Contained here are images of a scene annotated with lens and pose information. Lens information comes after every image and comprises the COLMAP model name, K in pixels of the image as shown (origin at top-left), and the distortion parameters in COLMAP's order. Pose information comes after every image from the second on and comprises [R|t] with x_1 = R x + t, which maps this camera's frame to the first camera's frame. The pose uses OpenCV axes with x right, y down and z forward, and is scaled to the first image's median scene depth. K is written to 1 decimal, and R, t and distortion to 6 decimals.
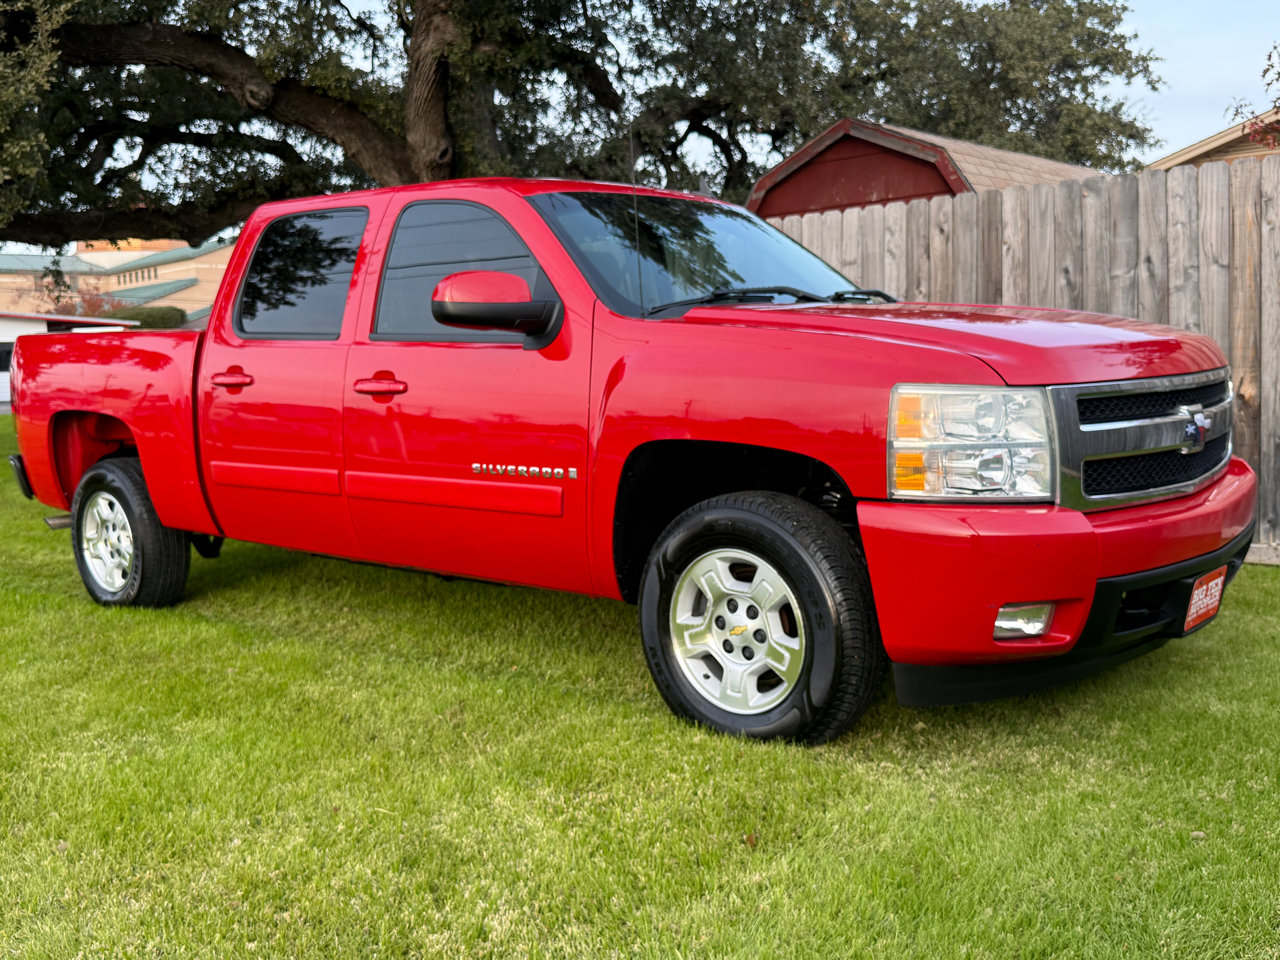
lens RADIAL K [[1243.5, 0, 638.6], [0, 1243.5, 491.6], [0, 0, 1]] dist [0.034615, 0.000000]
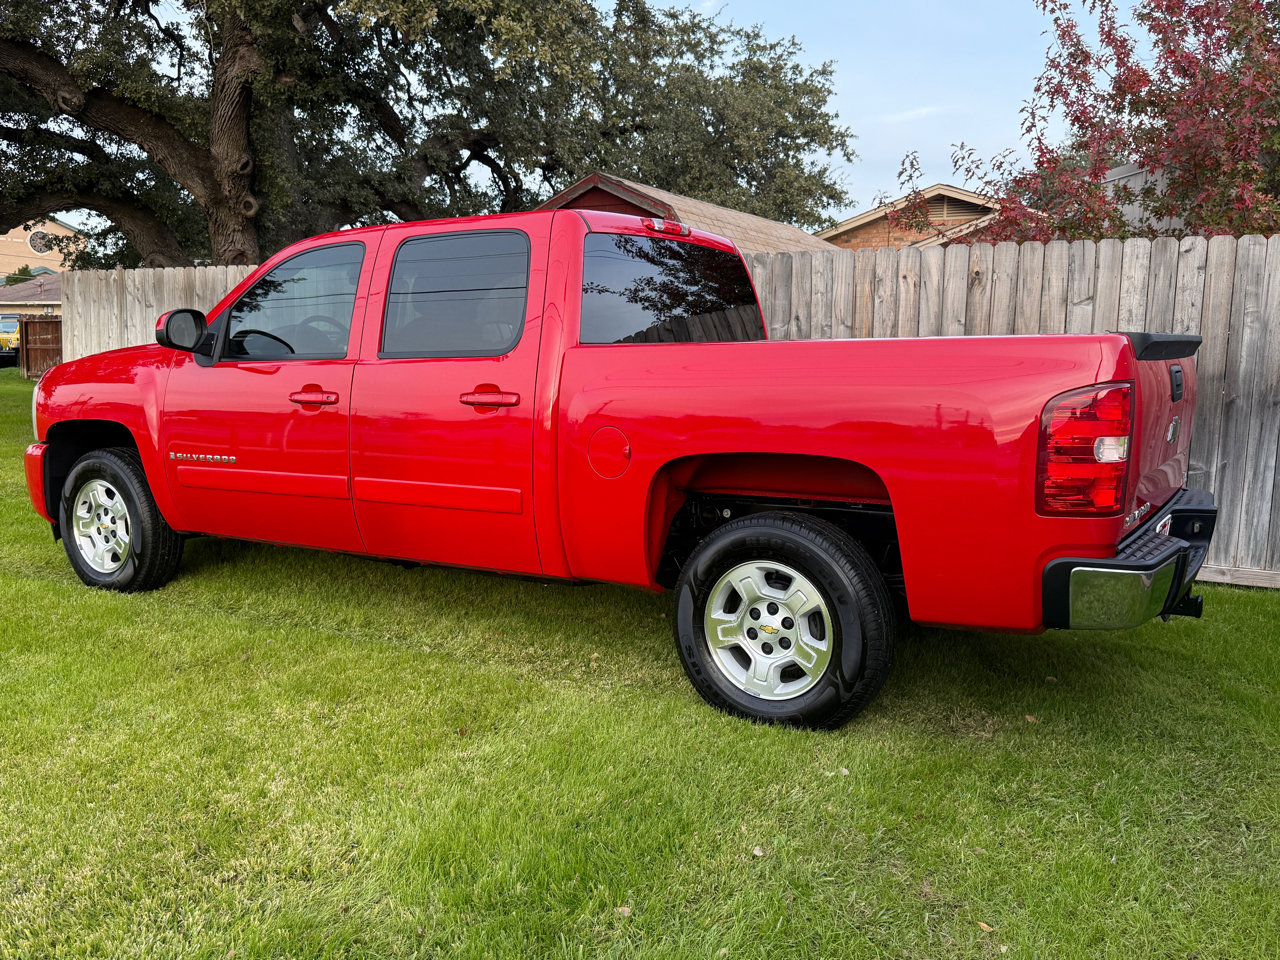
lens RADIAL K [[1104.8, 0, 633.1], [0, 1104.8, 480.6], [0, 0, 1]] dist [0.114047, -0.209304]
pose [[0.981917, 0.030602, 0.186824, 0.017896], [-0.032000, 0.999478, 0.004475, -0.011178], [-0.186590, -0.010372, 0.982383, -0.148279]]
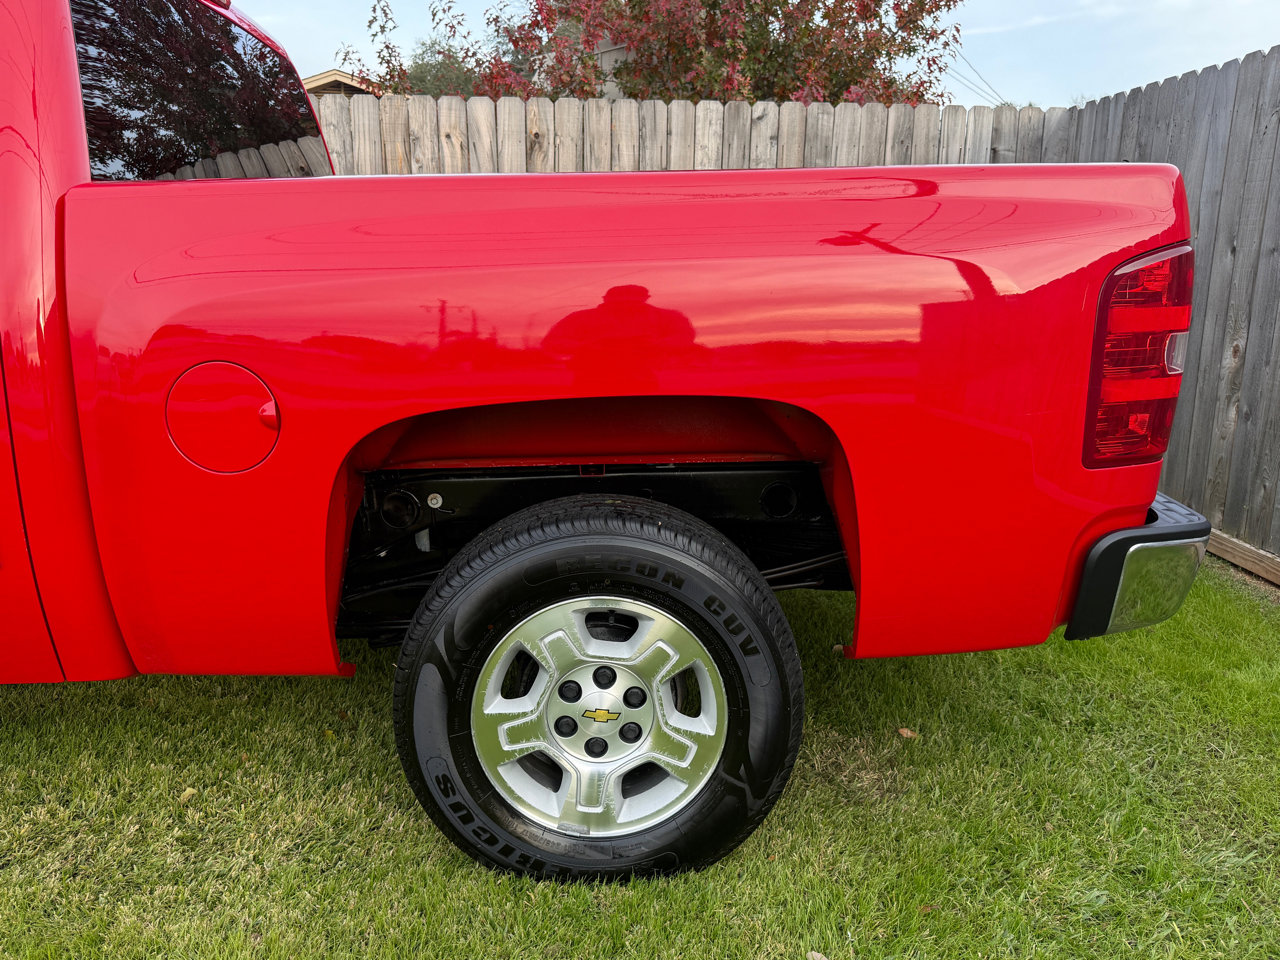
lens RADIAL K [[994.7, 0, 641.6], [0, 994.7, 479.8], [0, 0, 1]] dist [0.042580, -0.055886]
pose [[0.714025, -0.113018, 0.690938, 0.016947], [0.043946, 0.992174, 0.116878, -0.035326], [-0.698740, -0.053090, 0.713403, 0.238738]]
